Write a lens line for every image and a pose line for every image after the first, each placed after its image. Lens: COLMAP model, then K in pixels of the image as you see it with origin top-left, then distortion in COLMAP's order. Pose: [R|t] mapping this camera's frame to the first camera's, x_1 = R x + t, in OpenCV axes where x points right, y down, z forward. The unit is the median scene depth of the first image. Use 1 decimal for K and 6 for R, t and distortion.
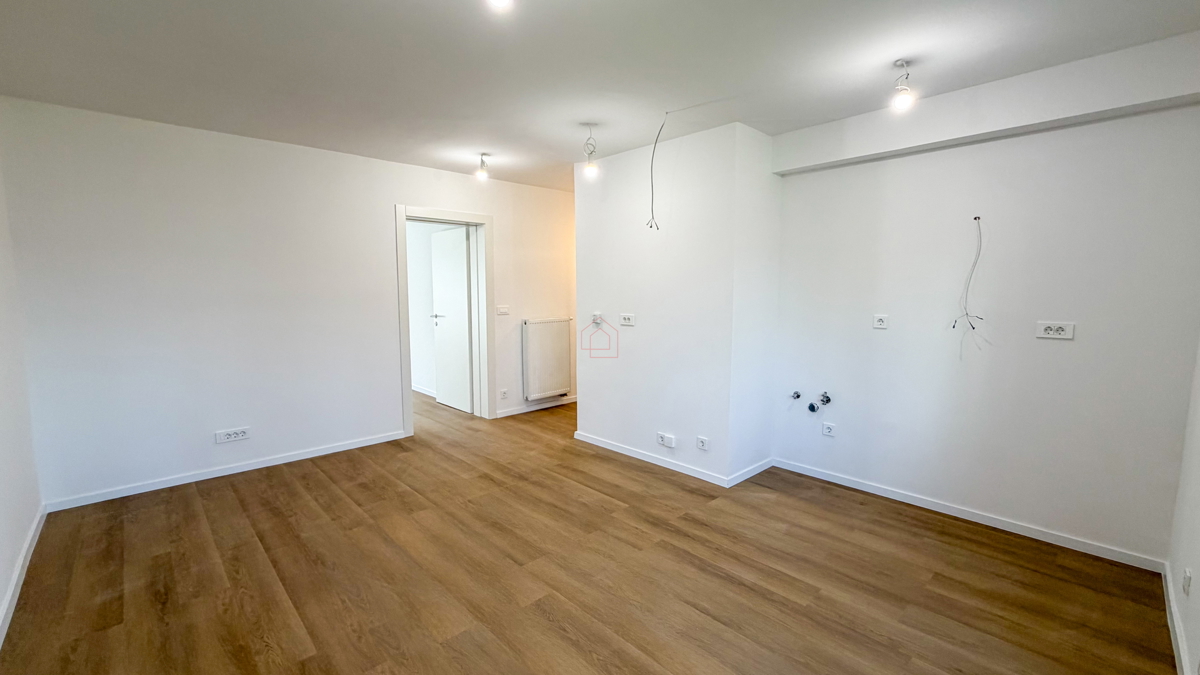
lens RADIAL K [[478.8, 0, 600.0], [0, 478.8, 337.5], [0, 0, 1]] dist [-0.001467, -0.000216]
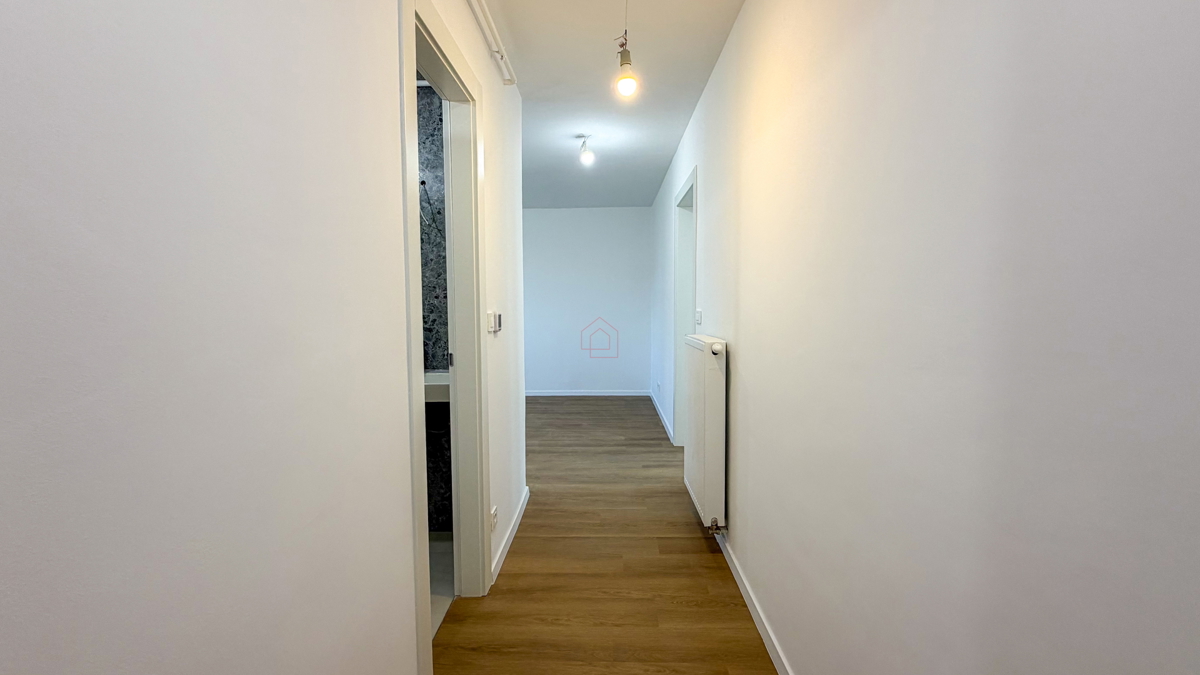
lens RADIAL K [[485.6, 0, 593.1], [0, 485.6, 339.5], [0, 0, 1]] dist [0.000447, 0.000177]
pose [[-0.717775, 0.059776, -0.693704, 0.551673], [-0.057215, 0.987875, 0.144325, -0.190377], [0.693920, 0.143283, -0.705652, 2.344350]]
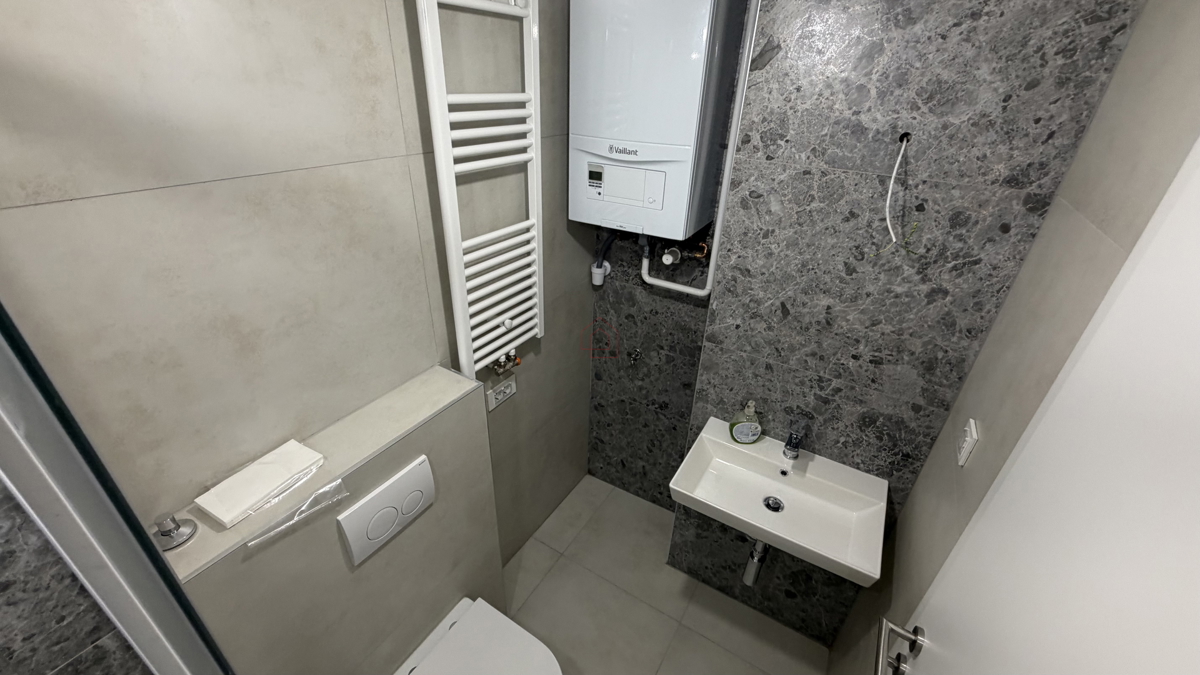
lens RADIAL K [[478.8, 0, 600.0], [0, 478.8, 337.5], [0, 0, 1]] dist [-0.001467, -0.000216]
pose [[-0.965405, 0.097466, -0.241855, 0.501812], [-0.058451, 0.823023, 0.564993, -0.396110], [0.254120, 0.559583, -0.788853, 1.816057]]
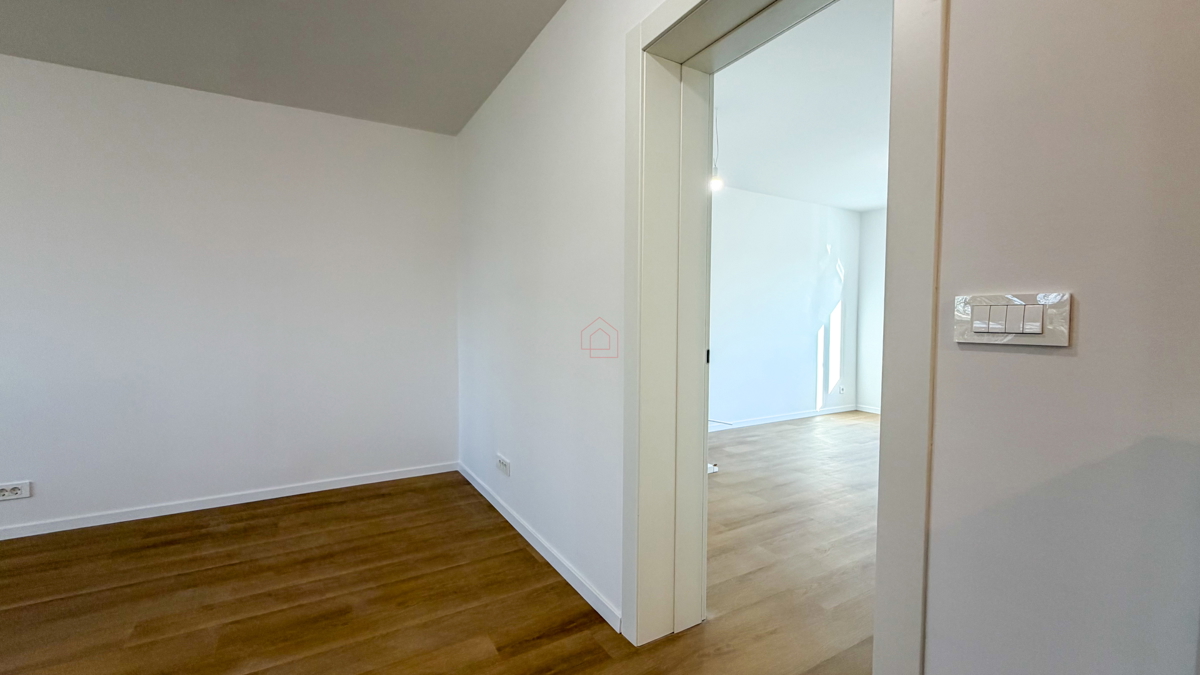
lens RADIAL K [[485.6, 0, 593.1], [0, 485.6, 339.5], [0, 0, 1]] dist [0.000447, 0.000177]
pose [[-0.234617, 0.043209, -0.971127, -0.039958], [-0.097219, 0.992960, 0.067667, -0.084661], [0.967214, 0.110287, -0.228764, 1.585890]]
